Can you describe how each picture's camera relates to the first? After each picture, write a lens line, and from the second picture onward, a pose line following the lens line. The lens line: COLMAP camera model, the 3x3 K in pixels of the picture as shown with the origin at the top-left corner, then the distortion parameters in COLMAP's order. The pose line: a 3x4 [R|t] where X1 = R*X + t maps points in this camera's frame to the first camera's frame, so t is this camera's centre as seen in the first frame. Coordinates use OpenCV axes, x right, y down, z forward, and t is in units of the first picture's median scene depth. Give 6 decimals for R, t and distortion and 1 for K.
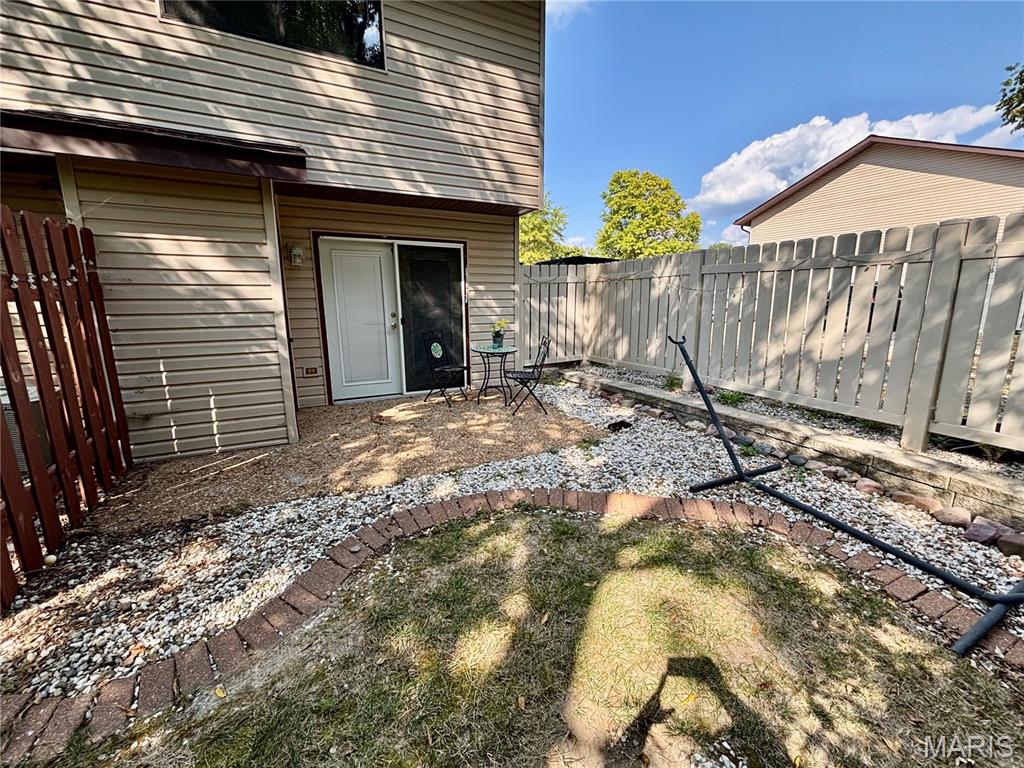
lens RADIAL K [[416.0, 0, 508.7], [0, 416.0, 380.2], [0, 0, 1]] dist [0.007885, -0.001324]
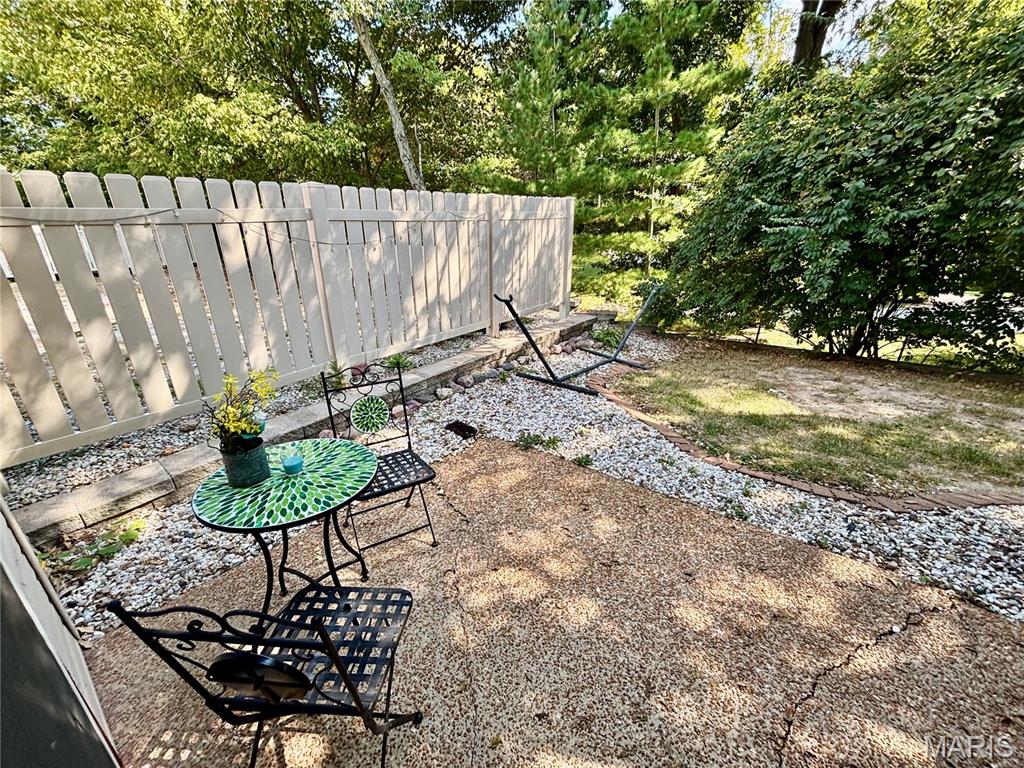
lens RADIAL K [[416.0, 0, 503.3], [0, 416.0, 380.0], [0, 0, 1]] dist [0.007885, -0.001324]
pose [[-0.425366, -0.312499, 0.849357, -0.464741], [0.200341, 0.882697, 0.425099, -0.342097], [-0.882569, 0.350983, -0.312863, 1.362188]]
